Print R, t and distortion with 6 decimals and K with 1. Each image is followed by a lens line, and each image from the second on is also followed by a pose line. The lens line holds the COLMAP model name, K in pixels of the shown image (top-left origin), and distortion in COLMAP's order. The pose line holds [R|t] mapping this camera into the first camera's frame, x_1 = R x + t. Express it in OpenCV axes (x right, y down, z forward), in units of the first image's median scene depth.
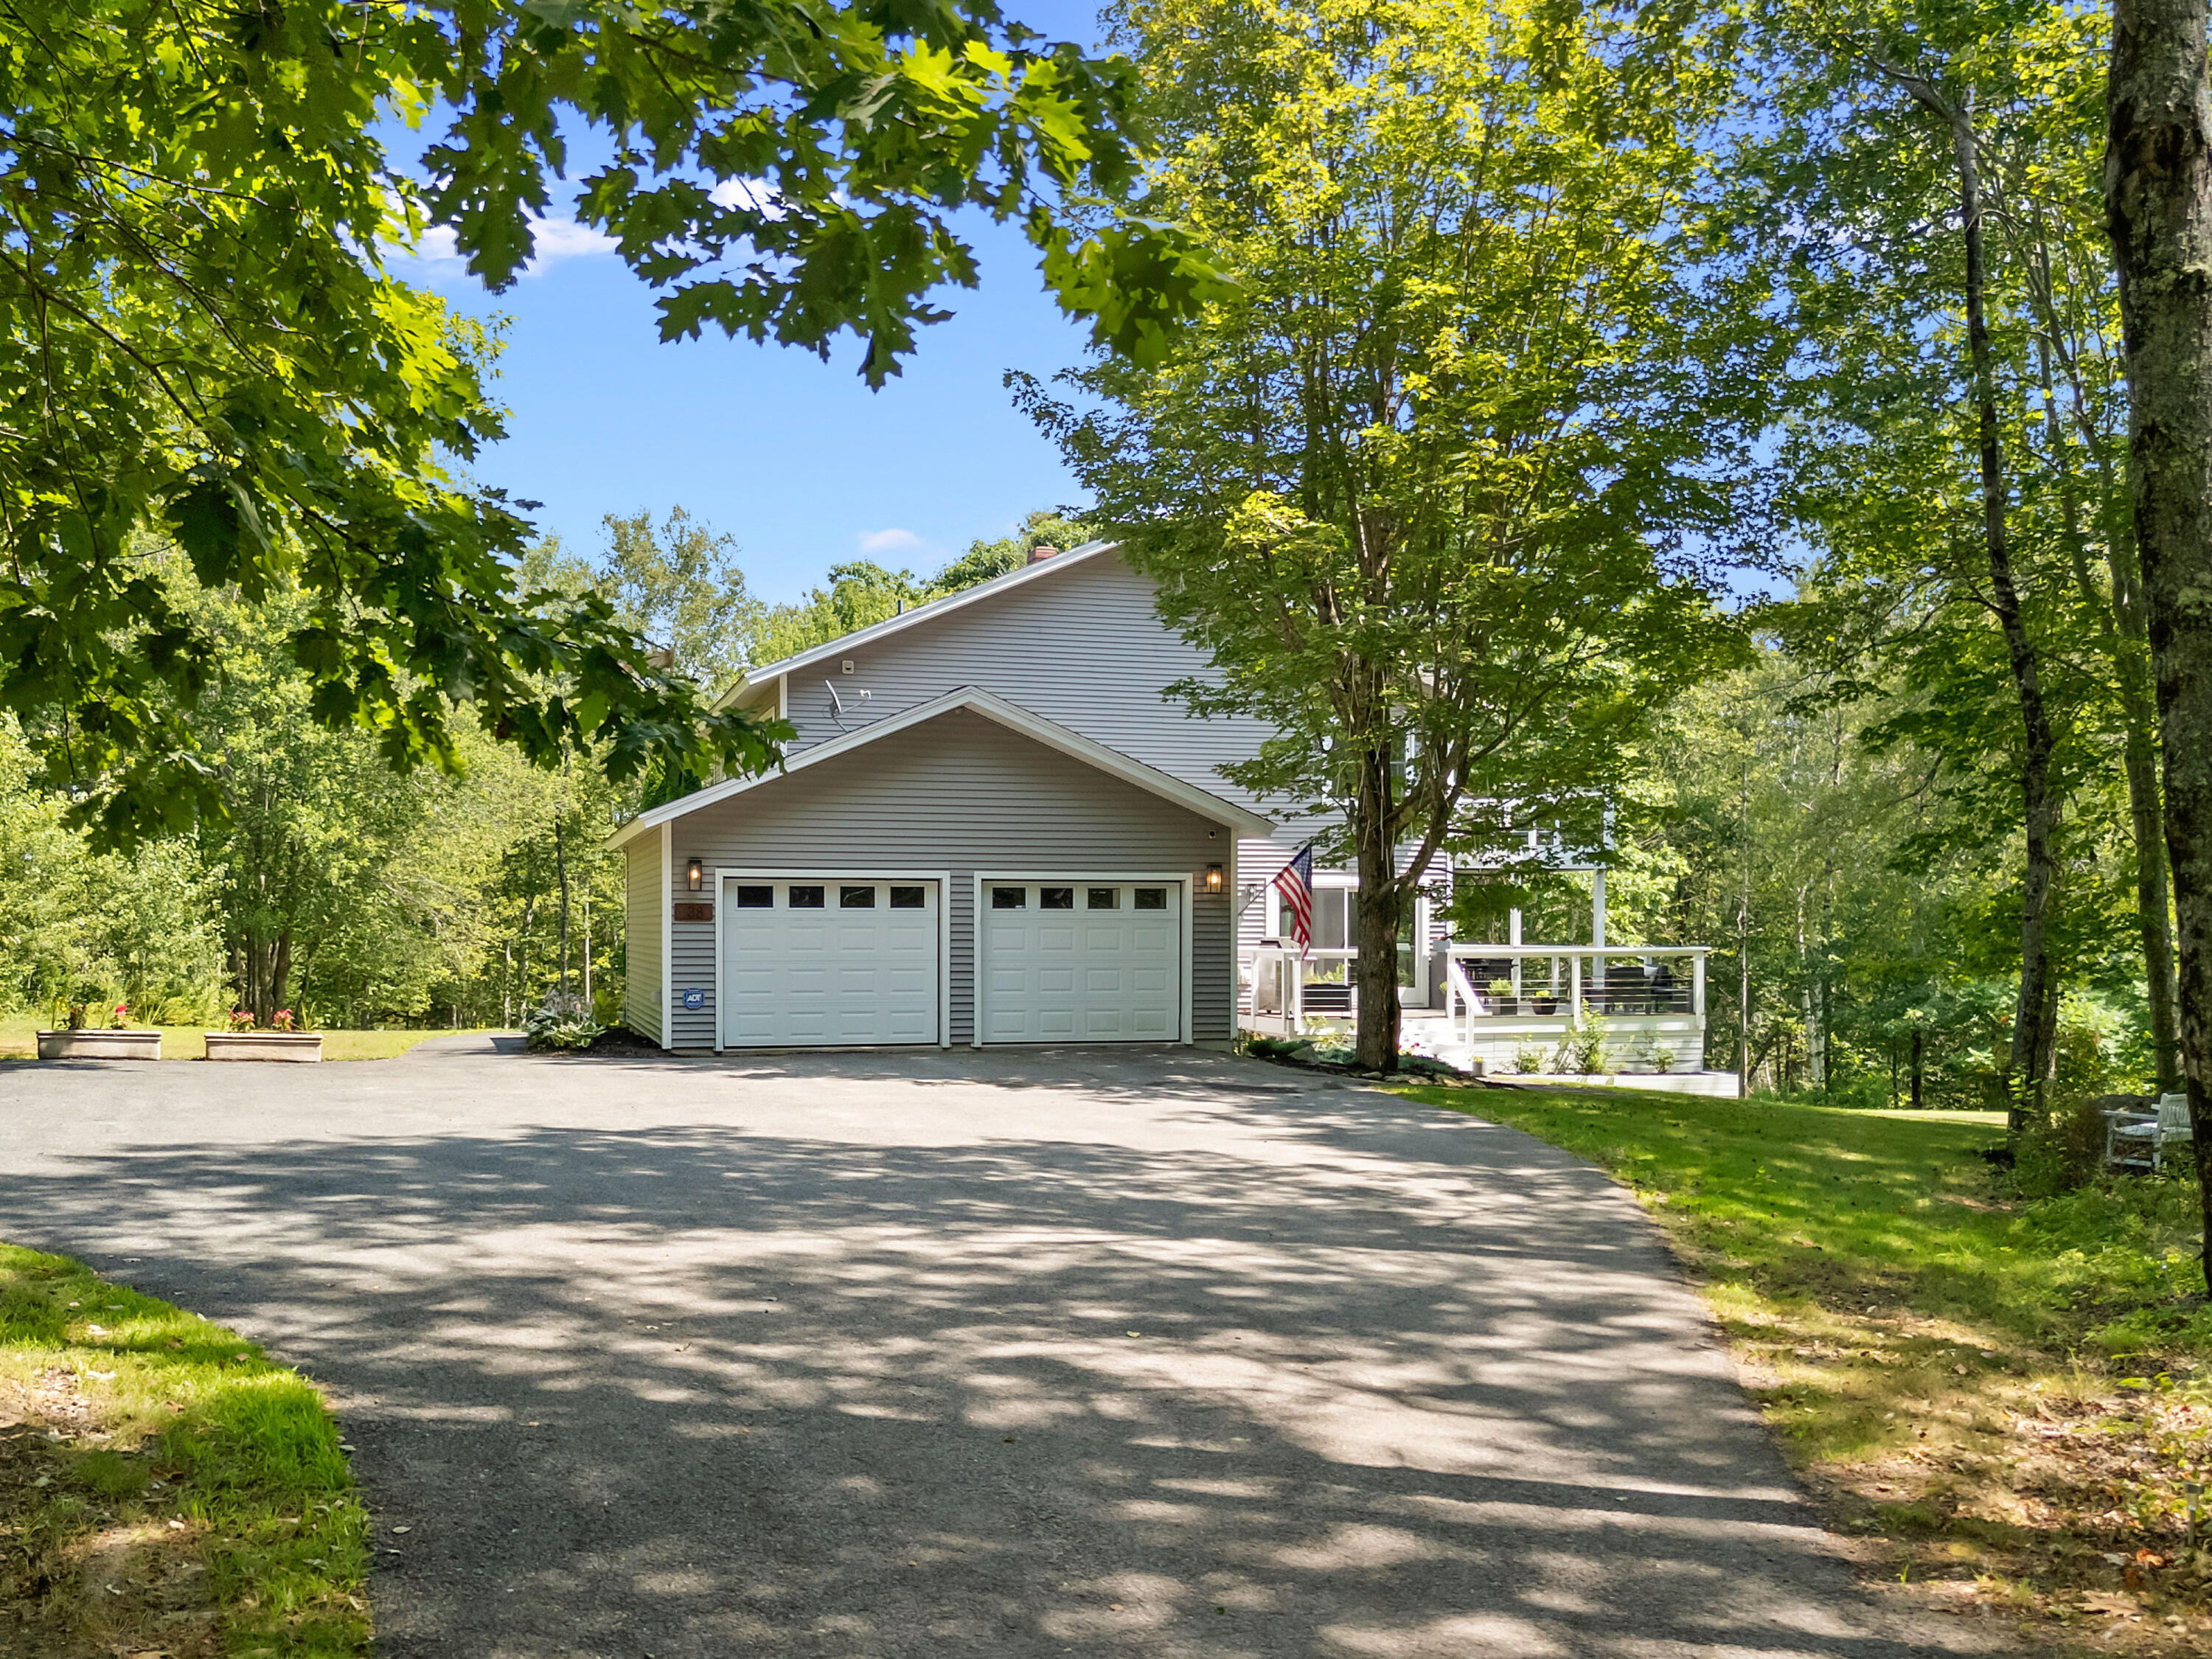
lens RADIAL K [[1846.1, 0, 1108.0], [0, 1846.1, 835.9], [0, 0, 1]] dist [0.086586, -0.073672]
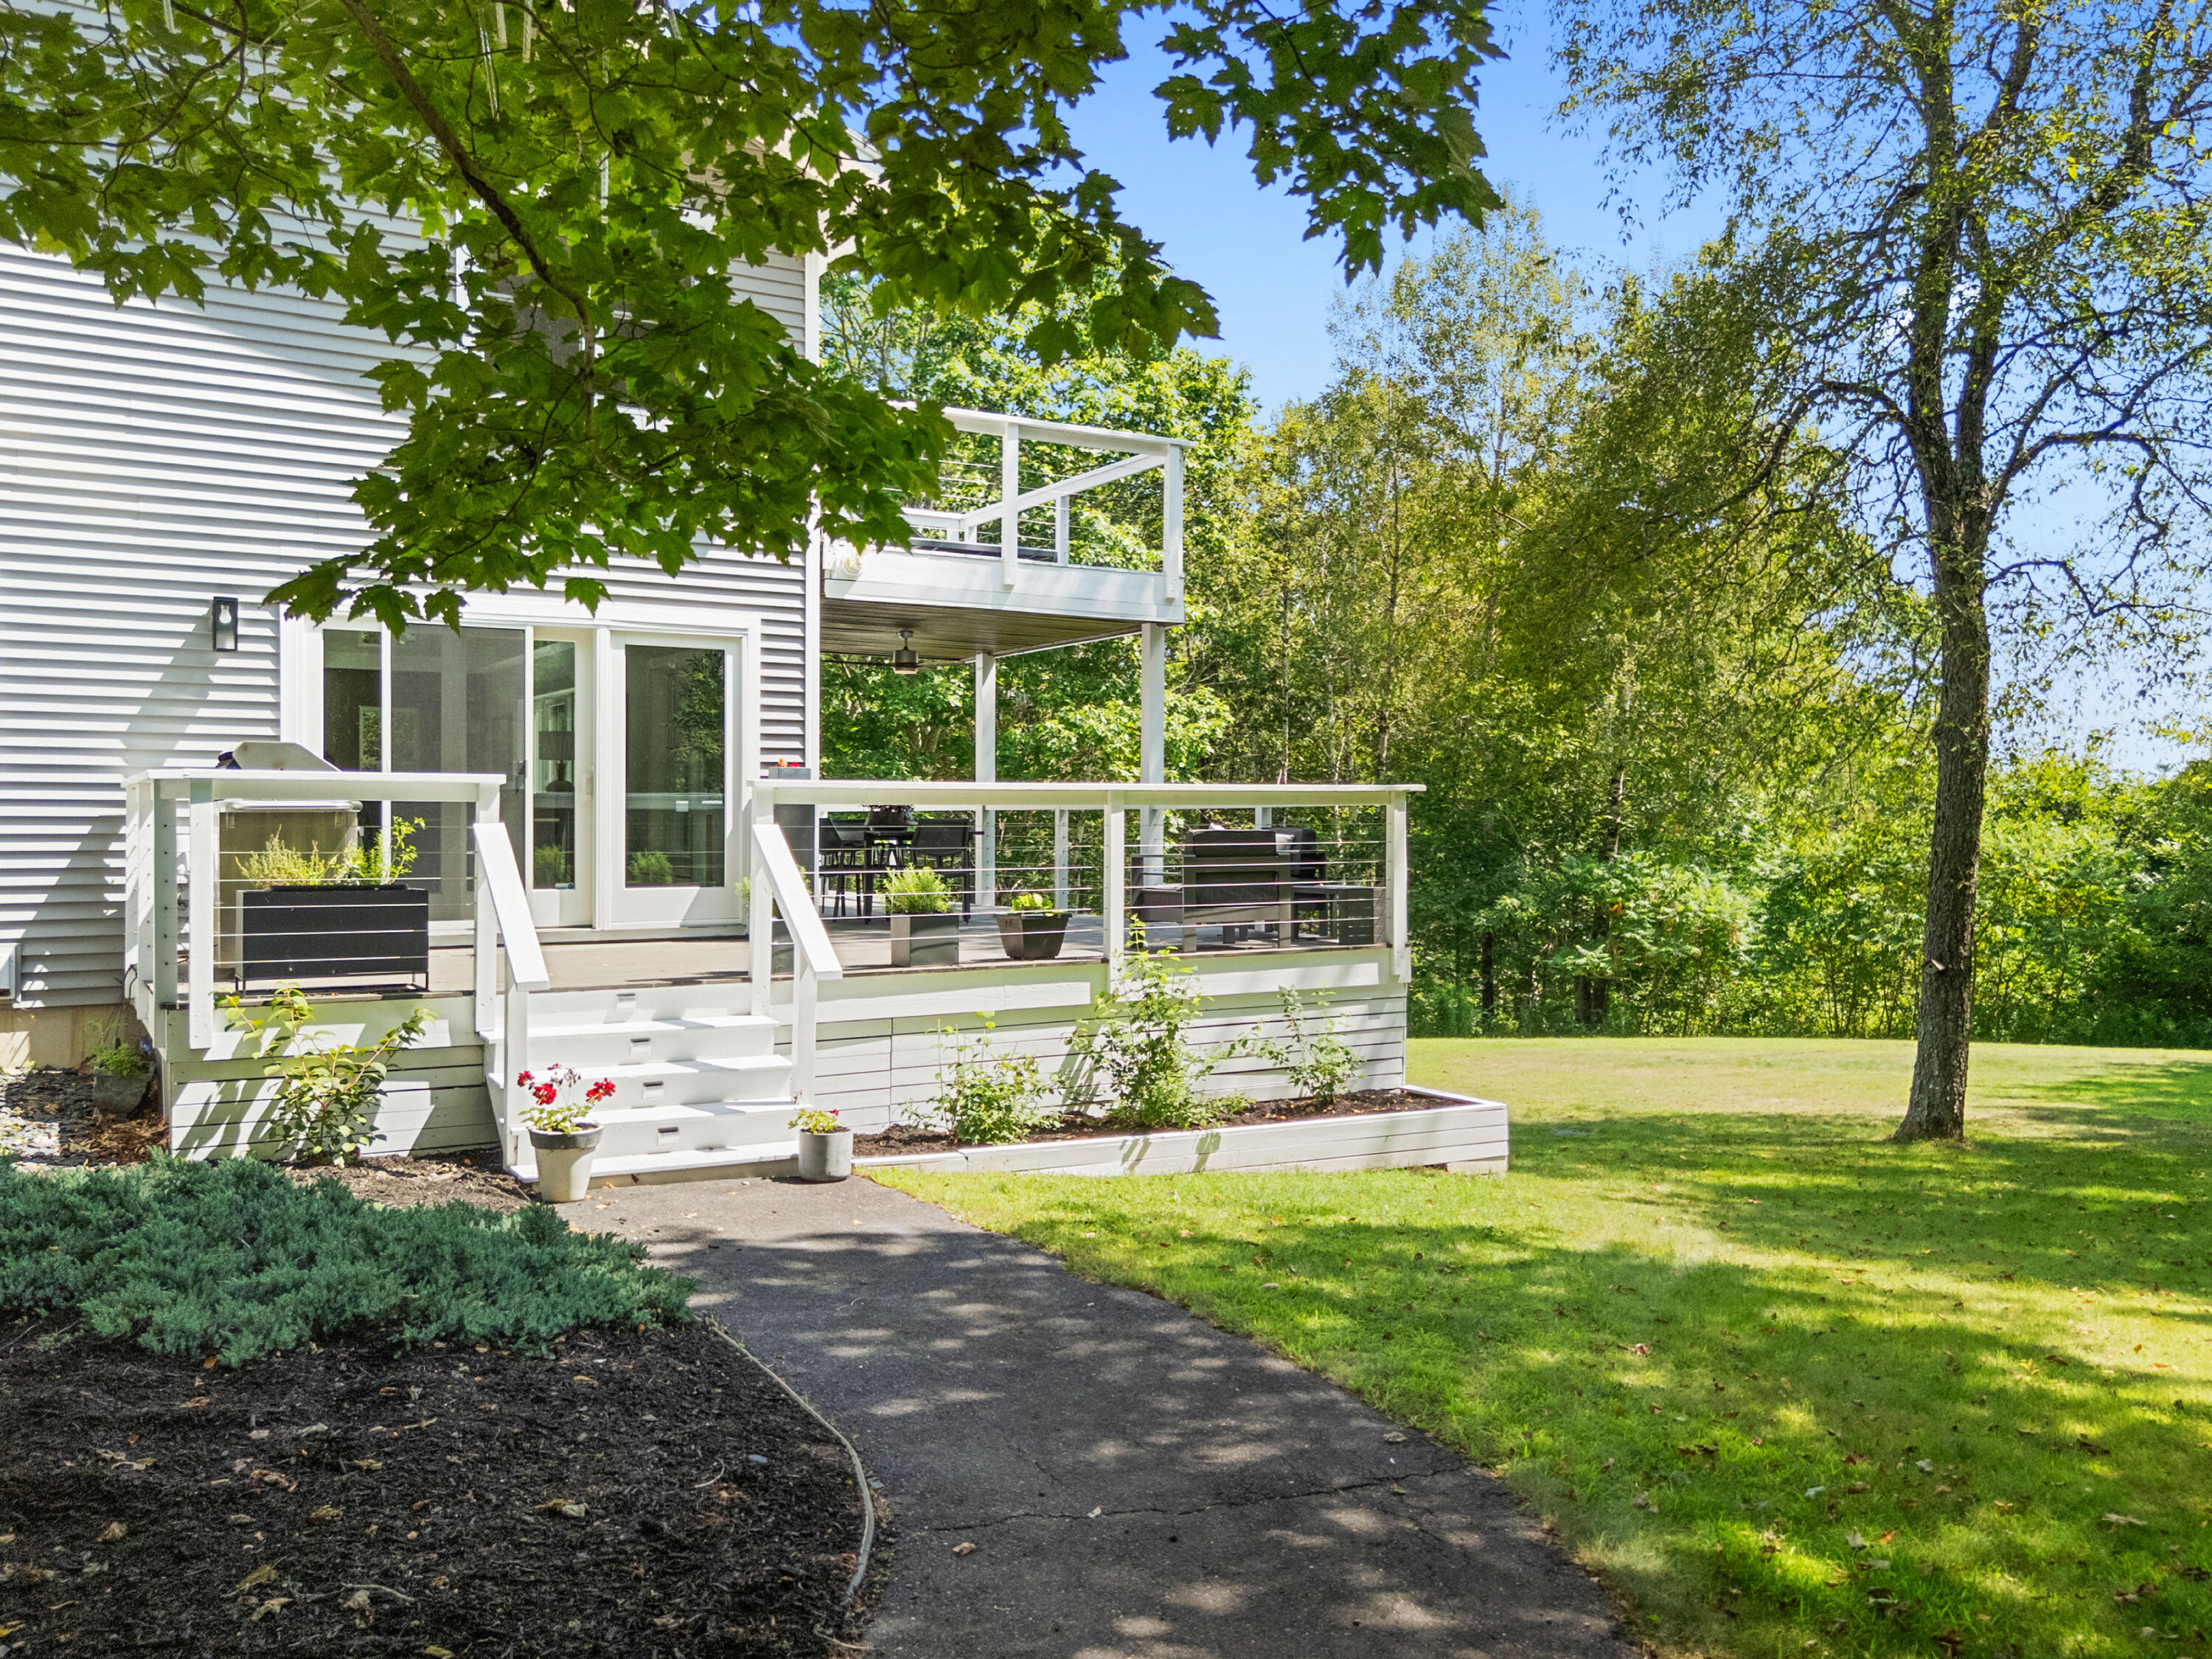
lens RADIAL K [[1846.1, 0, 1110.8], [0, 1846.1, 836.0], [0, 0, 1]] dist [0.086586, -0.073672]
pose [[0.965321, -0.001129, 0.261064, 0.149641], [-0.015330, 0.998020, 0.061001, 0.048033], [-0.260616, -0.062888, 0.963392, 0.624395]]
